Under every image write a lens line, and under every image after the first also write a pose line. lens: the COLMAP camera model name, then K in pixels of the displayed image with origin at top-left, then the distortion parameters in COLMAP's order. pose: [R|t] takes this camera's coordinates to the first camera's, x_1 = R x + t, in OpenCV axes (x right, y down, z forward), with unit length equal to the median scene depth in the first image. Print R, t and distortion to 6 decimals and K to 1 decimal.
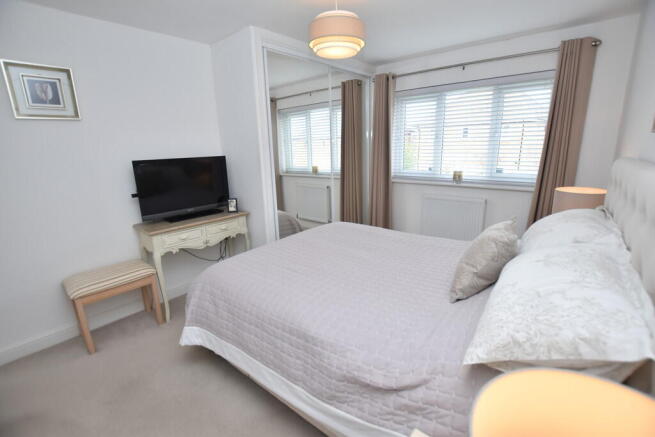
lens RADIAL K [[294.3, 0, 329.2], [0, 294.3, 219.4], [0, 0, 1]] dist [-0.026631, 0.001371]
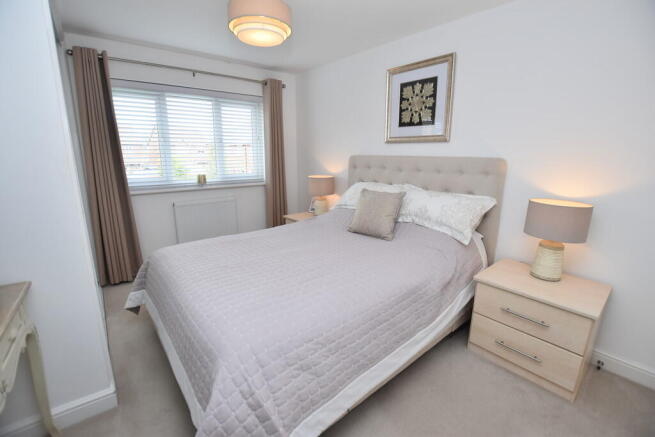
lens RADIAL K [[294.3, 0, 329.2], [0, 294.3, 219.4], [0, 0, 1]] dist [-0.026631, 0.001371]
pose [[0.175810, -0.200351, 0.963821, -0.528060], [0.226543, 0.961027, 0.158446, -0.079934], [-0.958003, 0.190490, 0.214346, 0.402979]]
